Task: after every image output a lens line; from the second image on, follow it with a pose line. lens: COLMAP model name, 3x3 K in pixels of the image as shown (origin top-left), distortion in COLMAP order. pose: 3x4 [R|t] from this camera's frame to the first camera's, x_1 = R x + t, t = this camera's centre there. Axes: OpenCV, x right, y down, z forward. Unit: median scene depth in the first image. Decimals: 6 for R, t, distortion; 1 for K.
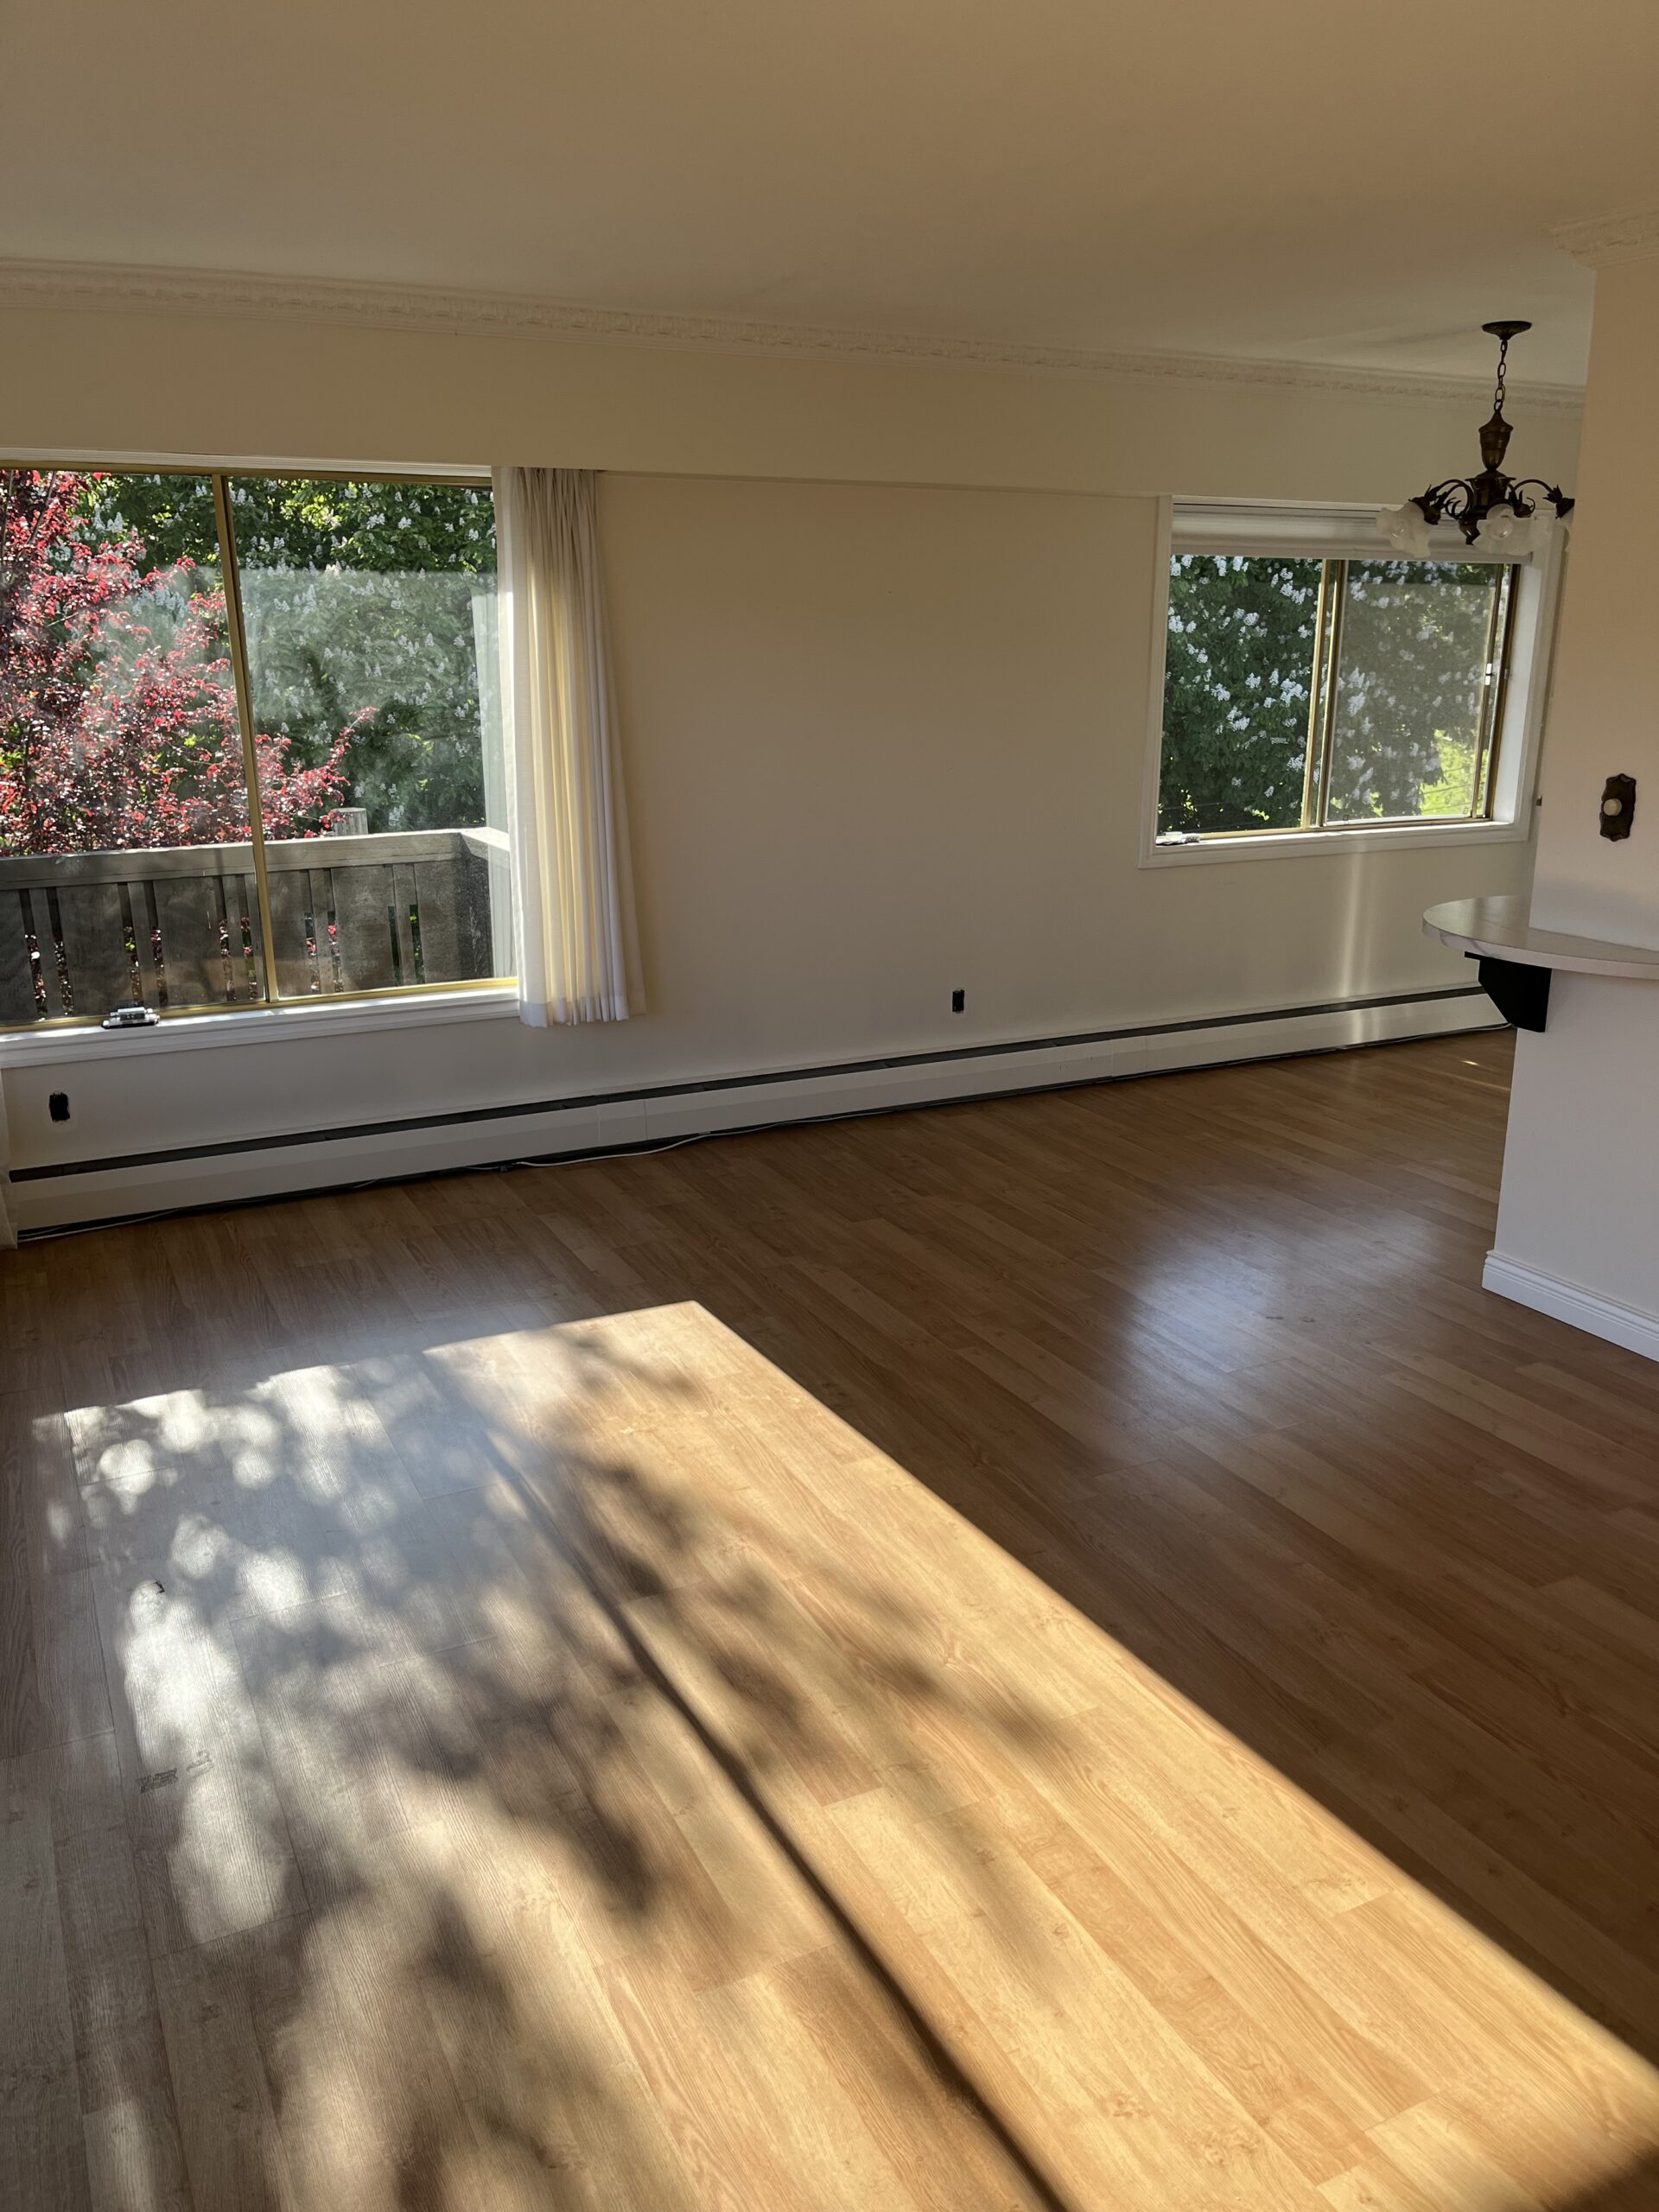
lens RADIAL K [[1684.5, 0, 825.2], [0, 1684.5, 1152.6], [0, 0, 1]] dist [0.051271, -0.084802]
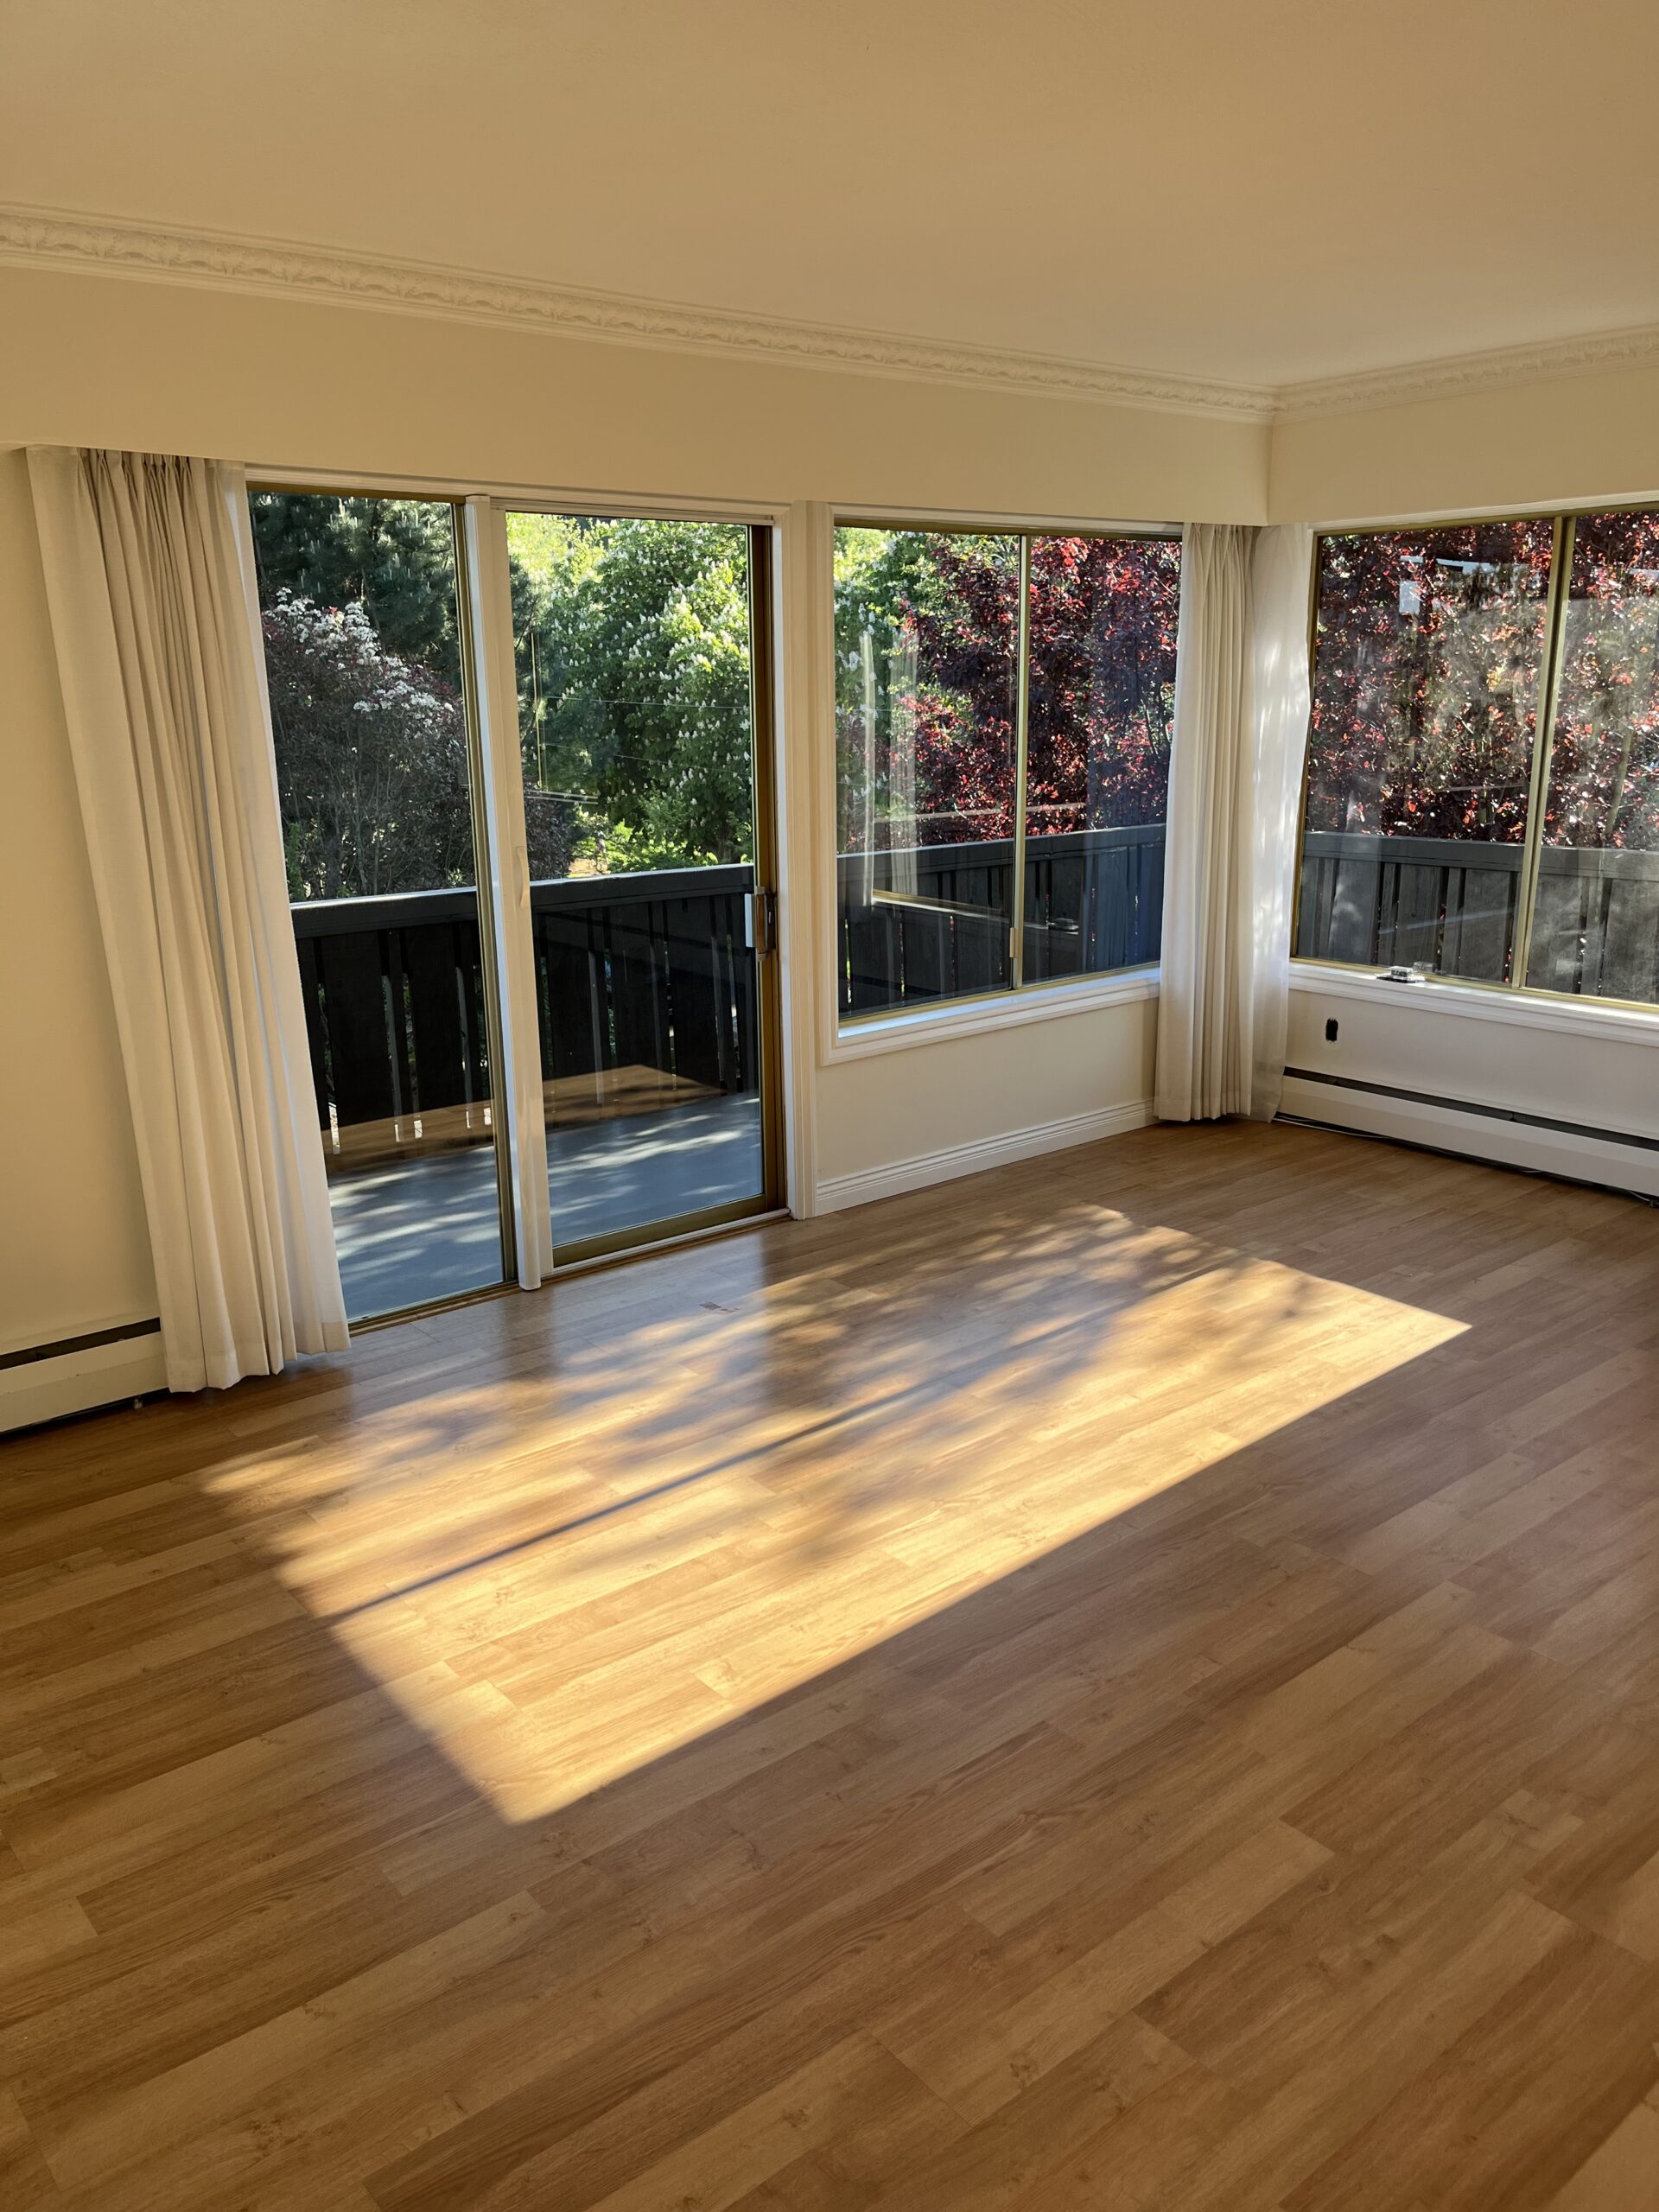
lens RADIAL K [[1684.5, 0, 841.3], [0, 1684.5, 1107.0], [0, 0, 1]] dist [0.051271, -0.084802]
pose [[0.224196, 0.252083, -0.941377, 0.646036], [-0.268617, 0.944532, 0.188955, -0.107699], [0.936793, 0.210507, 0.279474, 0.290767]]
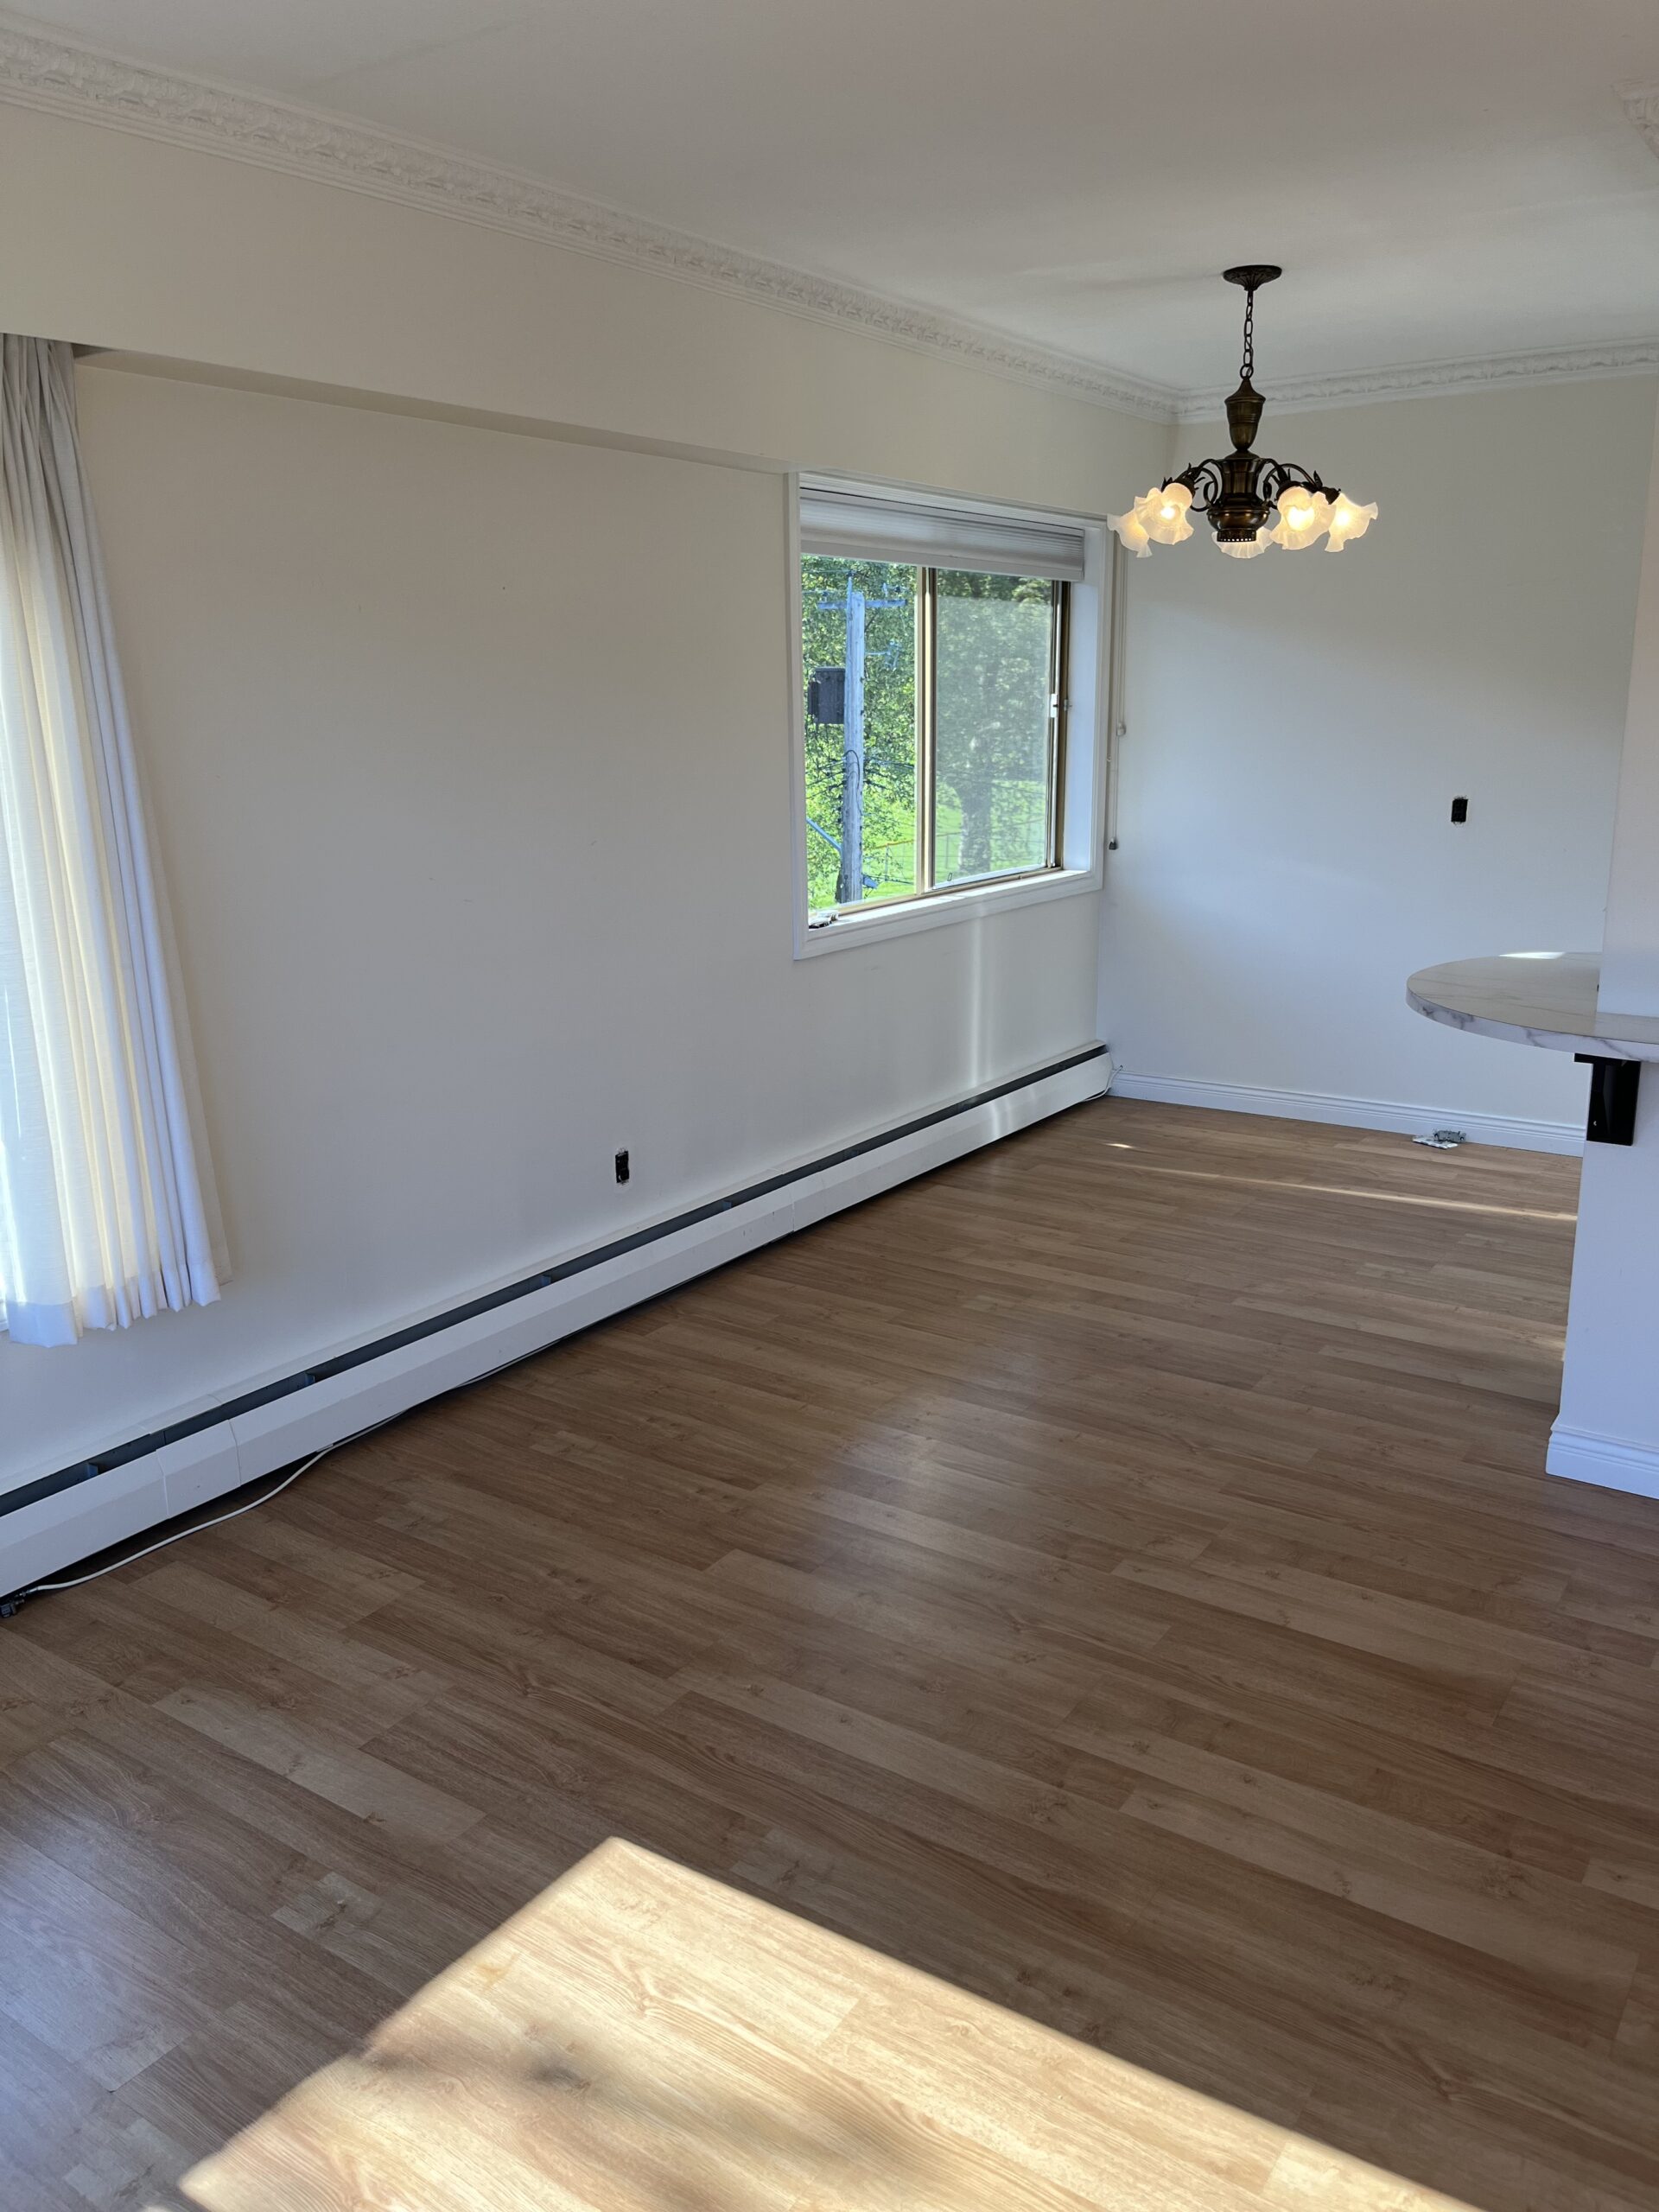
lens RADIAL K [[1684.5, 0, 830.7], [0, 1684.5, 1120.7], [0, 0, 1]] dist [0.051271, -0.084802]
pose [[0.868601, -0.131651, 0.477702, -0.211930], [0.153710, 0.988090, -0.007179, -0.107369], [-0.471068, 0.079663, 0.878492, 0.400171]]
